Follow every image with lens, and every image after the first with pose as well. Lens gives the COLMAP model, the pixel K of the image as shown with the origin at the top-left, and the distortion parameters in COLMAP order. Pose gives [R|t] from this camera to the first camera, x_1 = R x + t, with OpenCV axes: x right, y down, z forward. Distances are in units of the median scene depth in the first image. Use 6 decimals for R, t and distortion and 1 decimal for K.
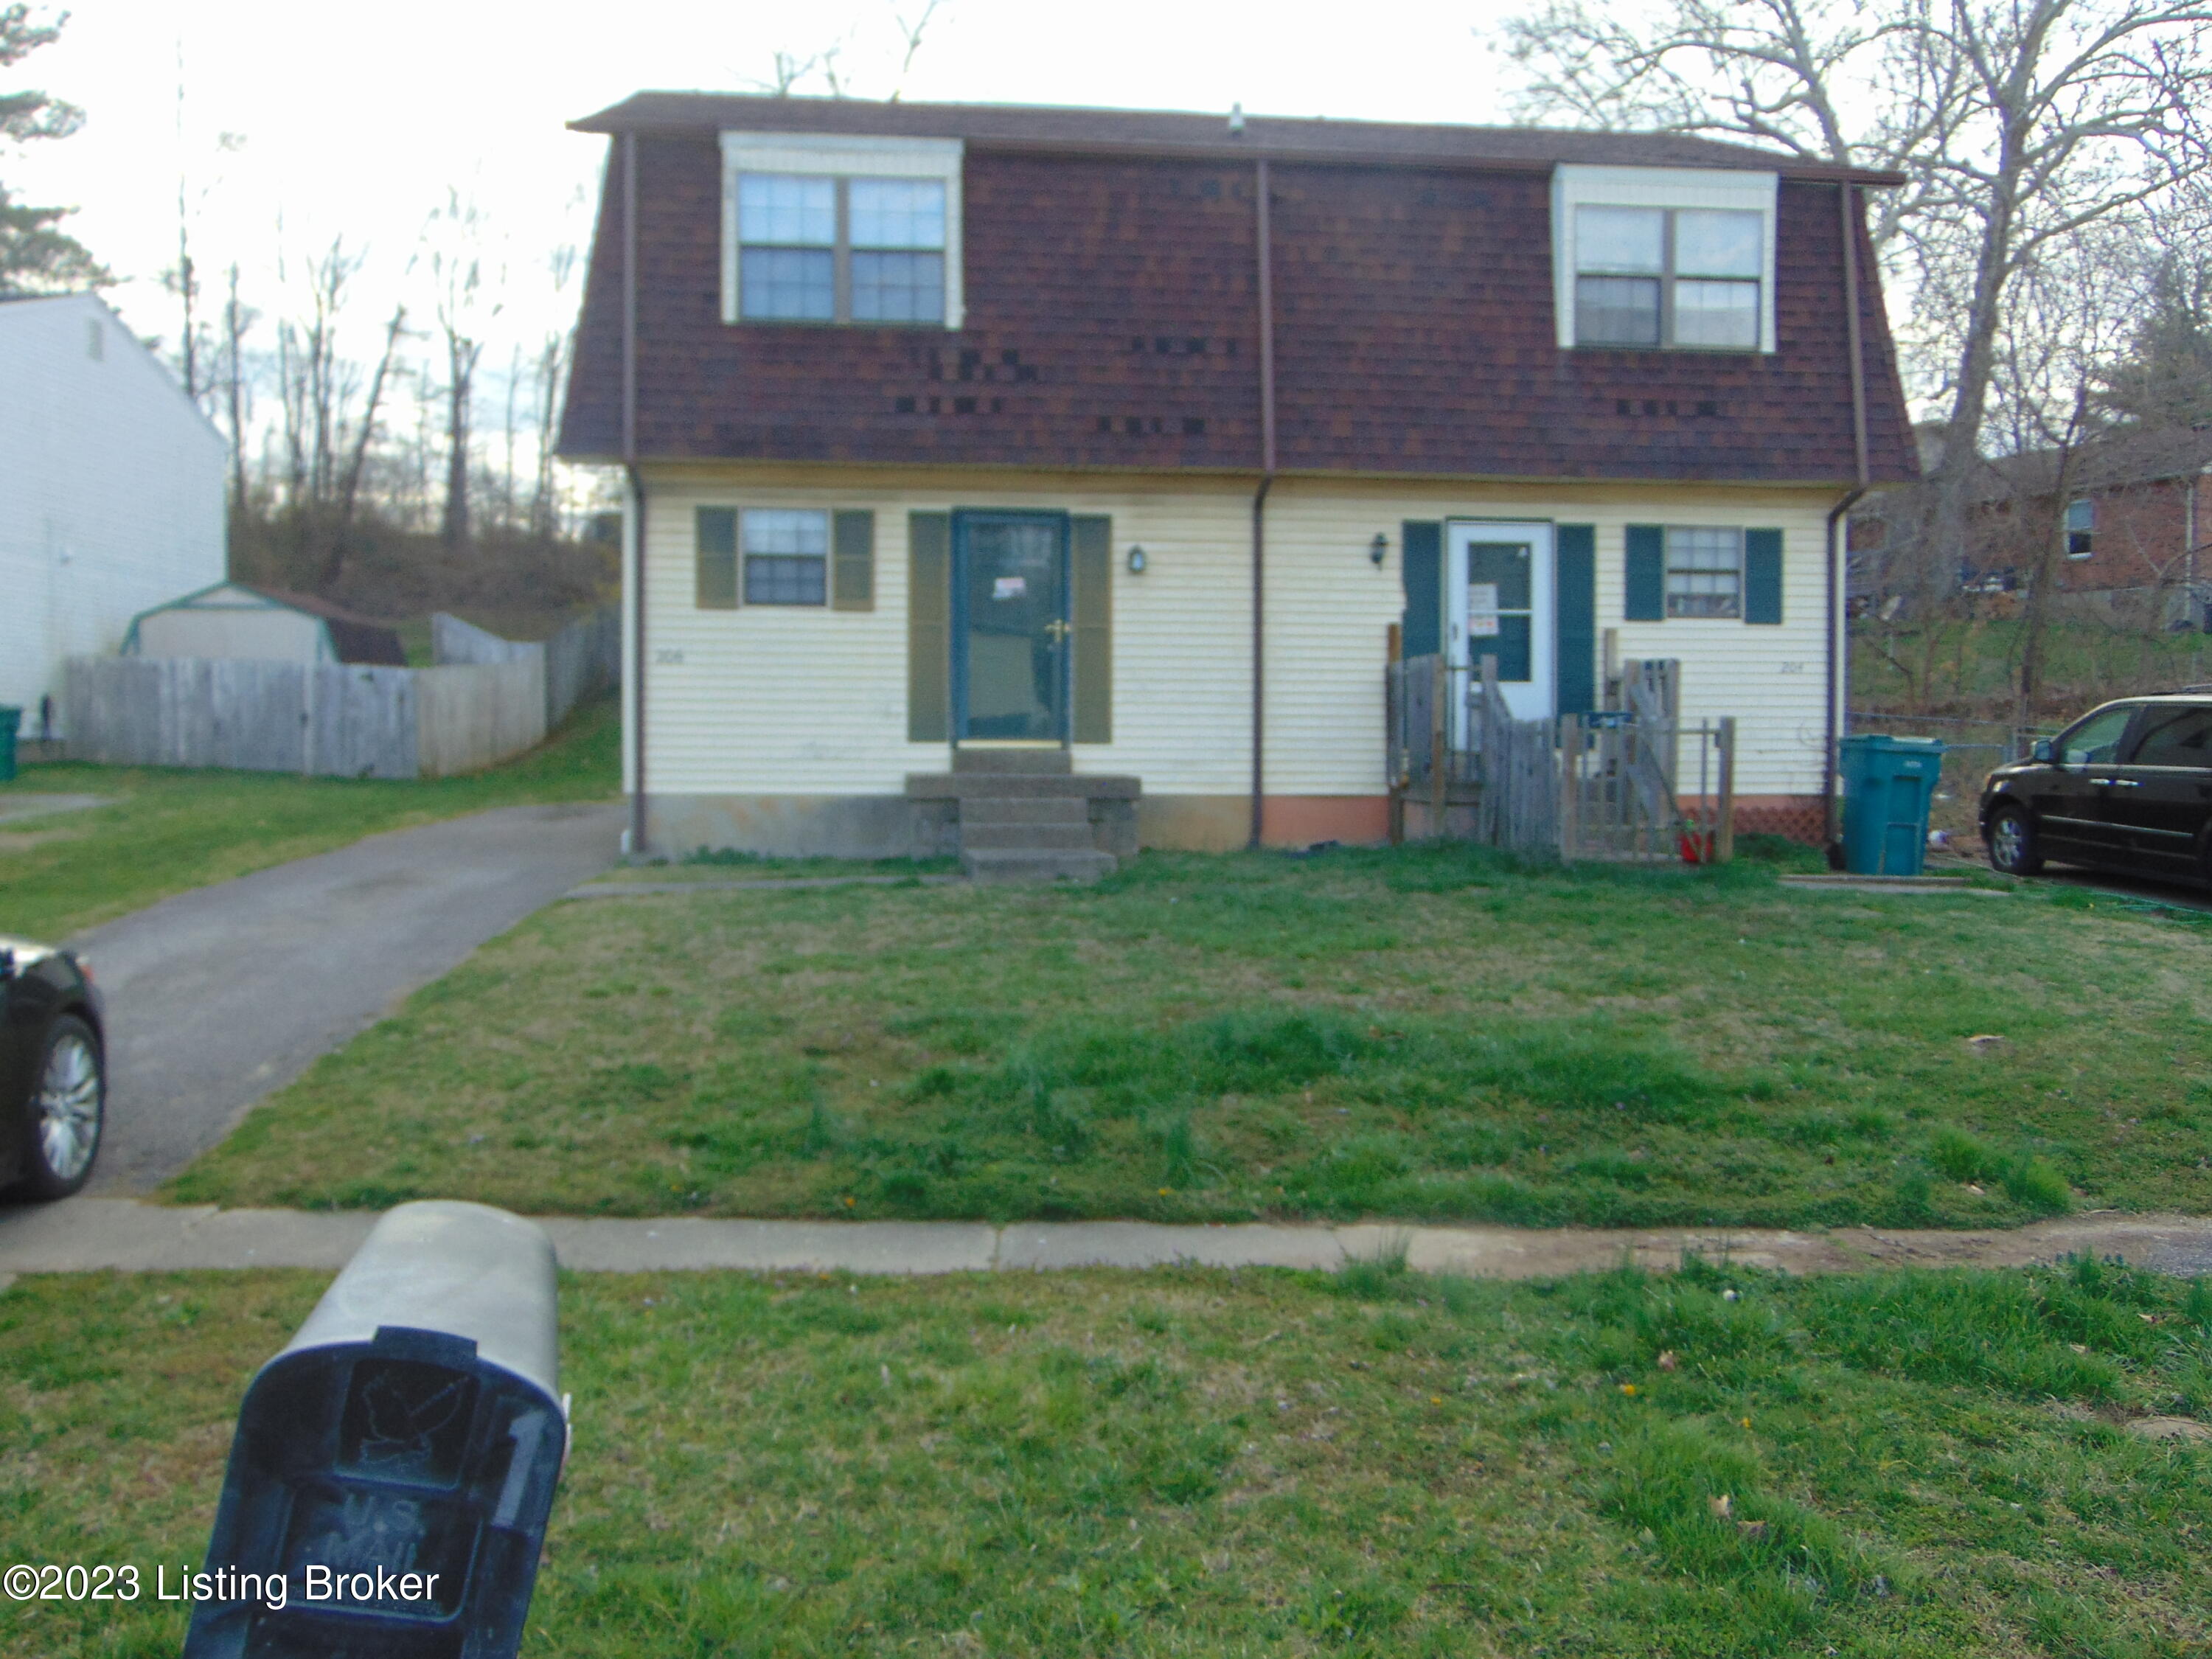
lens RADIAL K [[1882.5, 0, 1017.4], [0, 1882.5, 758.5], [0, 0, 1]] dist [-0.019724, -0.005239]
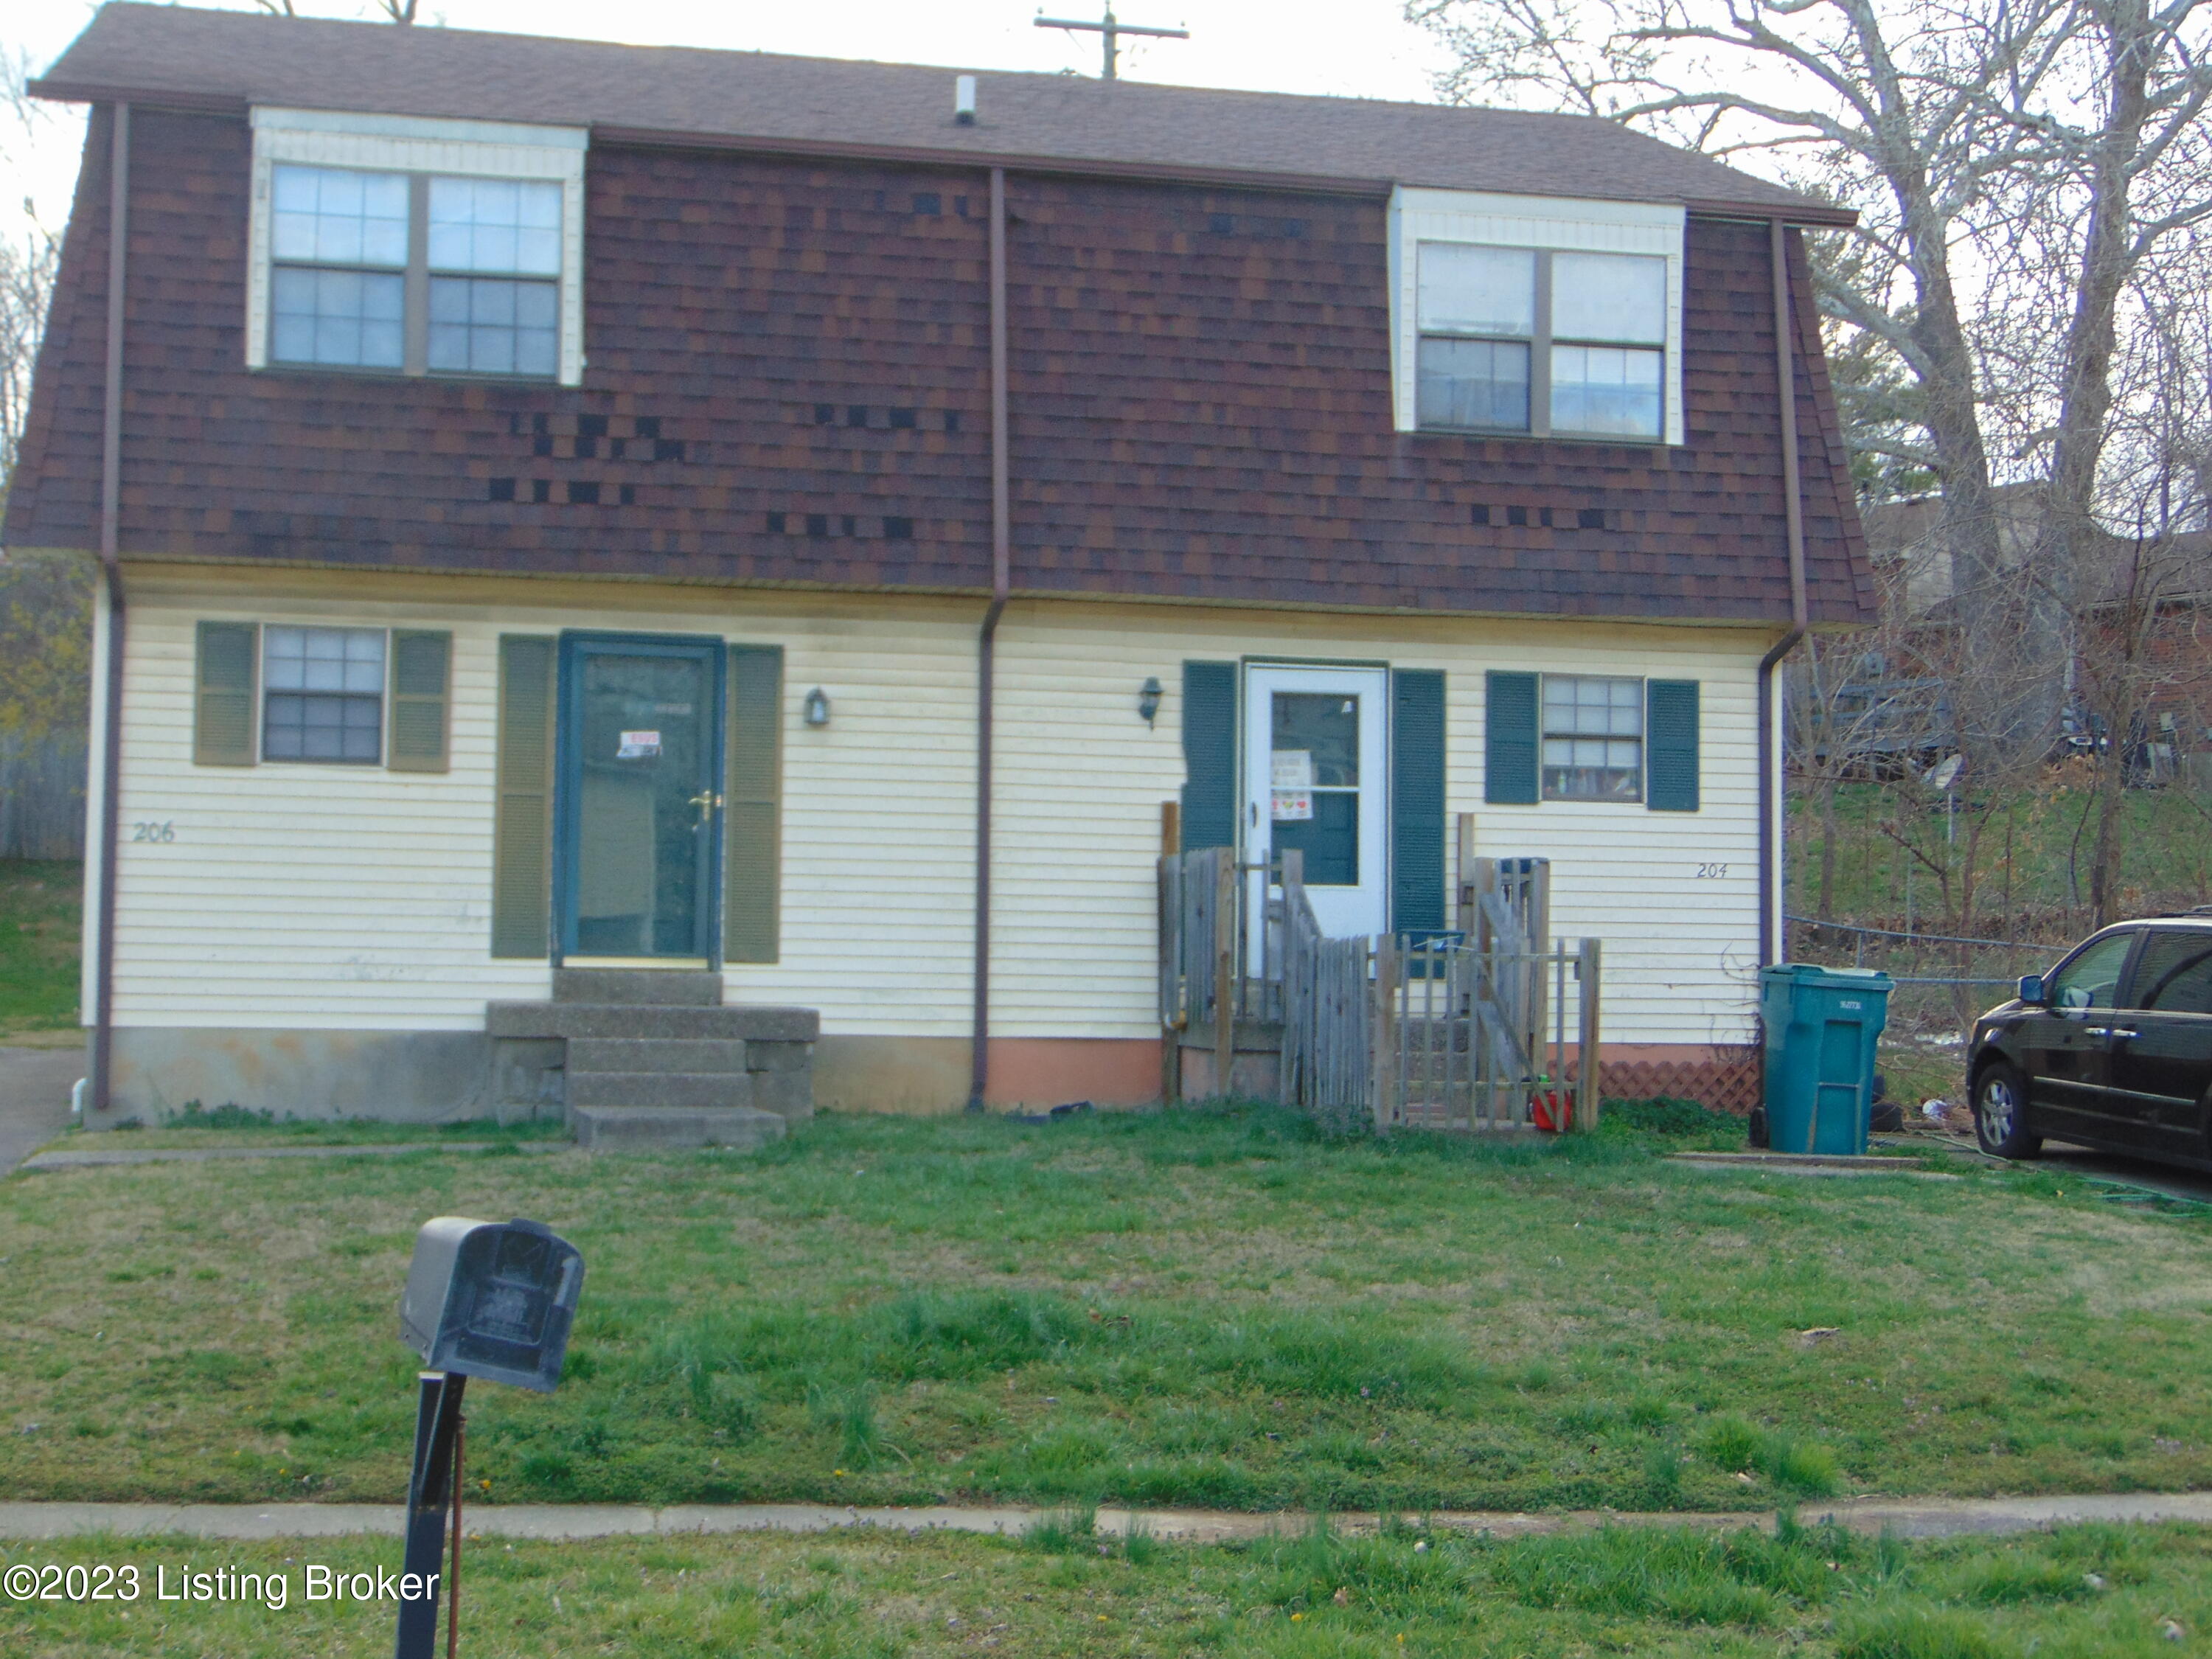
lens RADIAL K [[3182.1, 0, 978.3], [0, 3182.1, 776.4], [0, 0, 1]] dist [0.017871, 0.000000]
pose [[0.993170, 0.019323, 0.115068, -0.015415], [-0.011818, 0.997779, -0.065556, -0.000353], [-0.116079, 0.063748, 0.991192, -0.217413]]
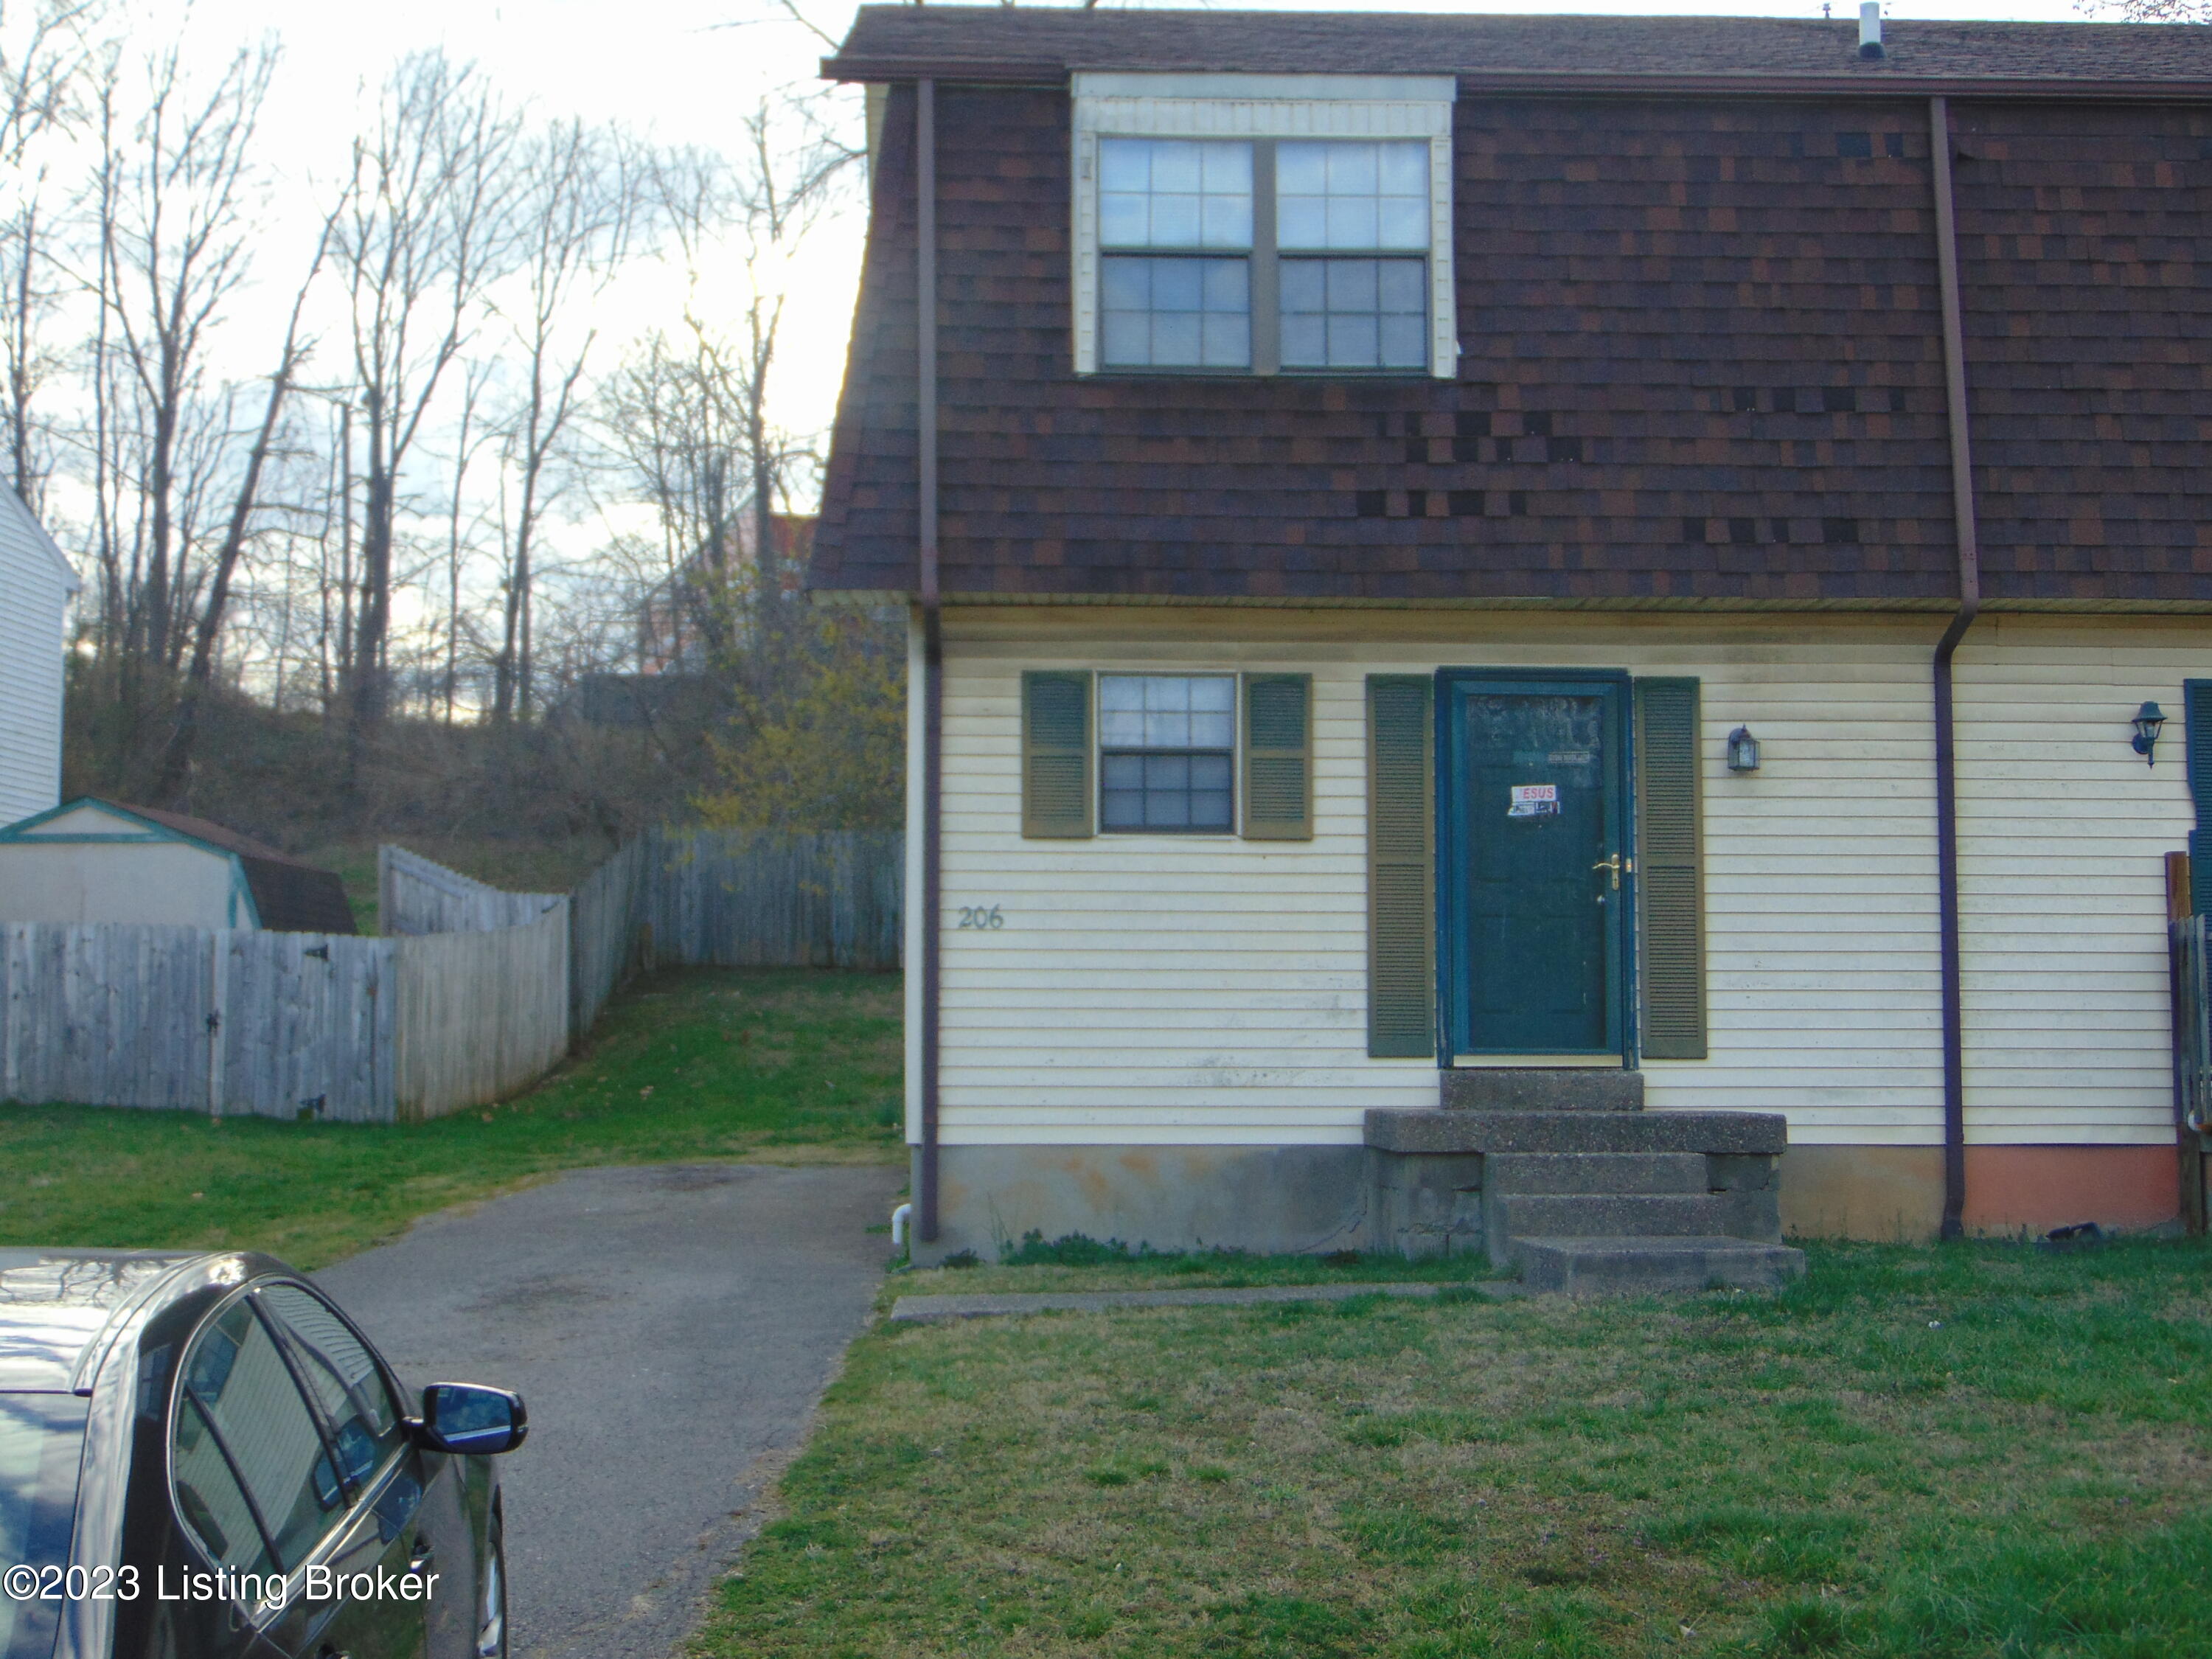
lens RADIAL K [[3182.1, 0, 1015.2], [0, 3182.1, 761.8], [0, 0, 1]] dist [0.017871, 0.000000]
pose [[0.998224, -0.009818, -0.058760, -0.111026], [0.003867, 0.994926, -0.100537, -0.000861], [0.059449, 0.100131, 0.993197, -0.024461]]
